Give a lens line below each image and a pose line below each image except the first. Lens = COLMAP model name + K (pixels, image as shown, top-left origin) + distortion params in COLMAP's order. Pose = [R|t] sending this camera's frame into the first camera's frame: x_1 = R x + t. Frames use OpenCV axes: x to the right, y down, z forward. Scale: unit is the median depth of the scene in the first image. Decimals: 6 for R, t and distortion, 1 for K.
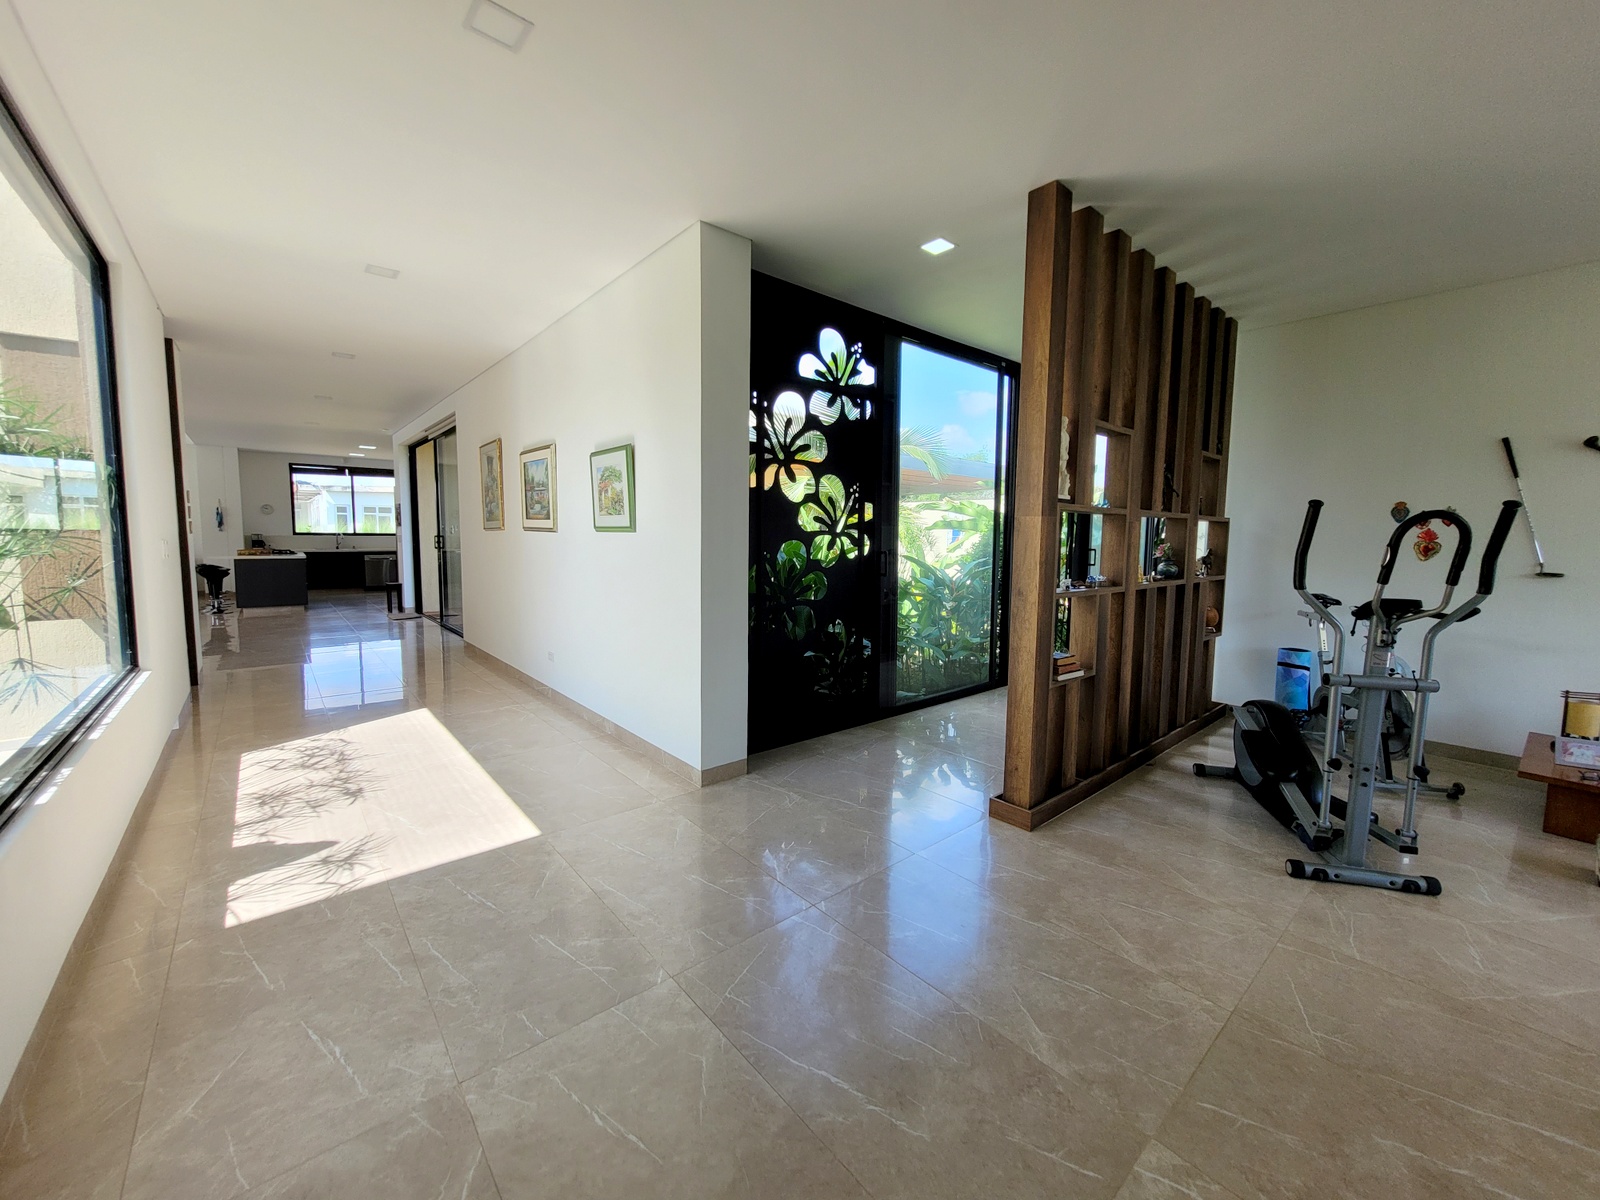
lens RADIAL K [[626.5, 0, 806.0], [0, 626.5, 590.7], [0, 0, 1]] dist [-0.000259, 0.000303]
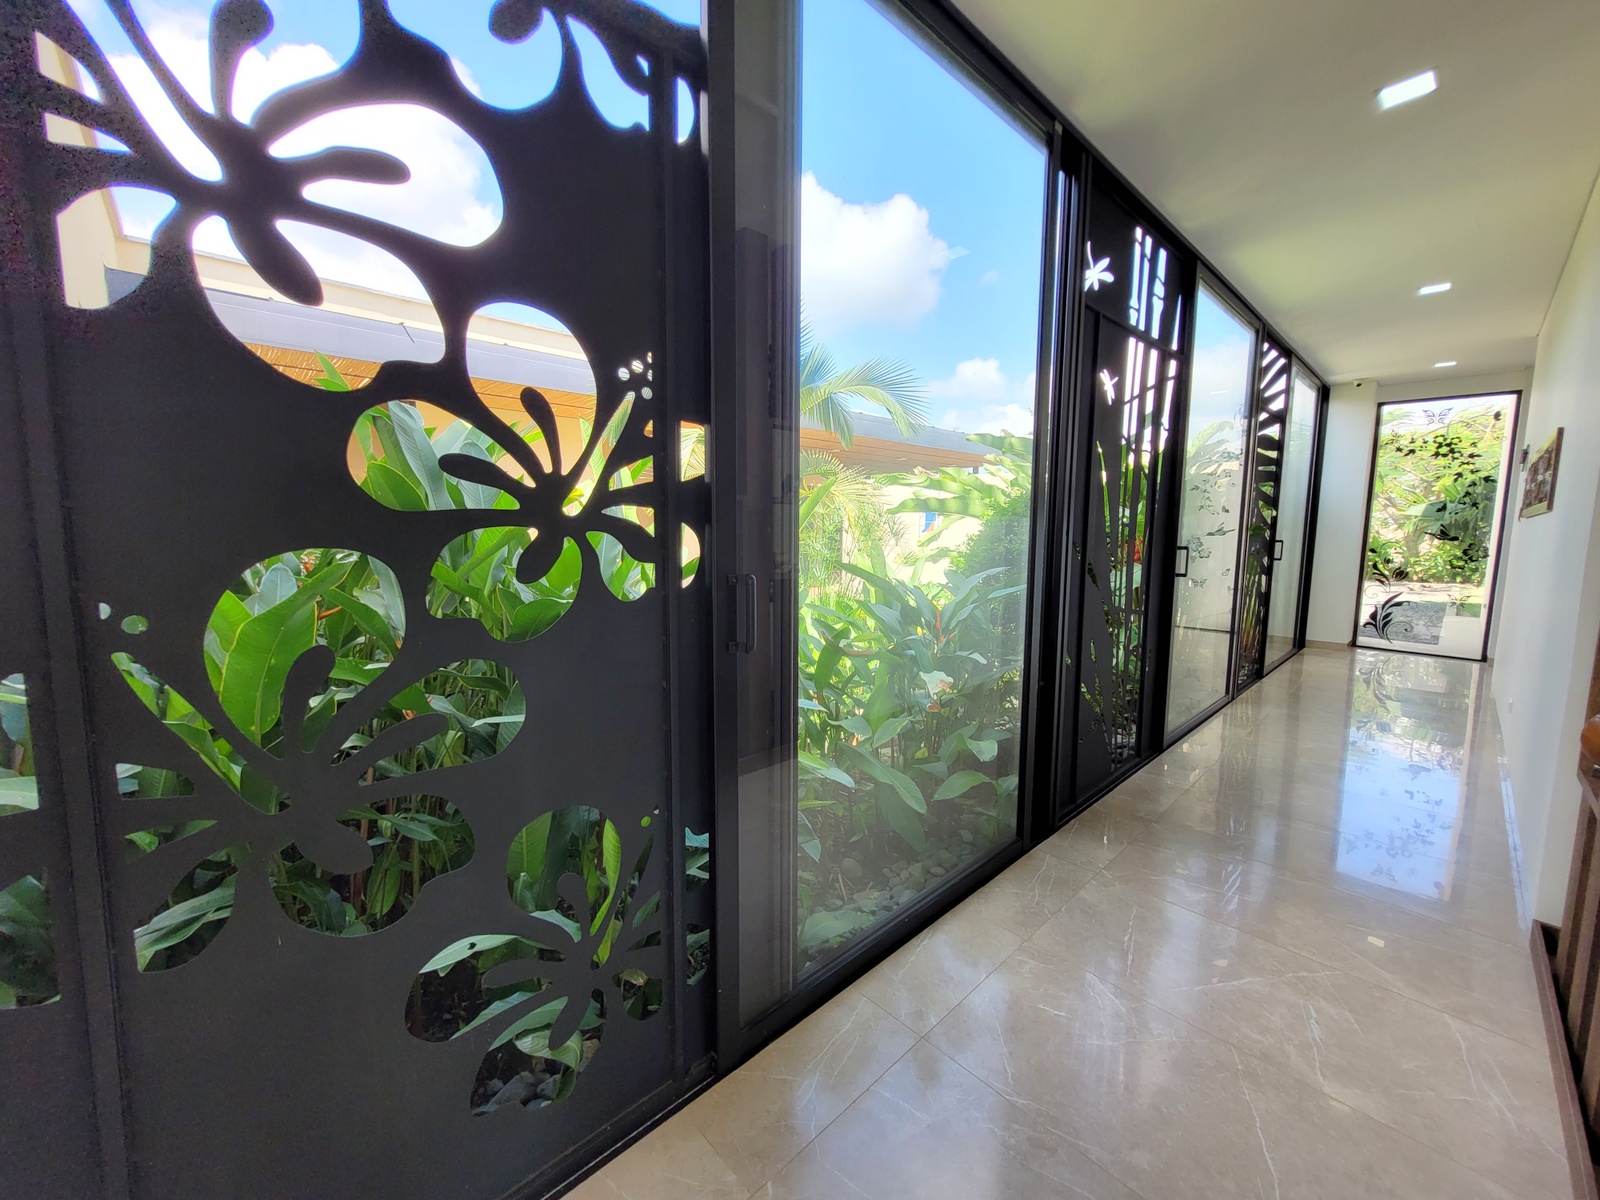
lens RADIAL K [[626.5, 0, 806.0], [0, 626.5, 590.7], [0, 0, 1]] dist [-0.000259, 0.000303]
pose [[0.998776, -0.003033, 0.049369, 0.144140], [0.001805, 0.999688, 0.024917, -0.064835], [-0.049429, -0.024798, 0.998470, 0.694410]]
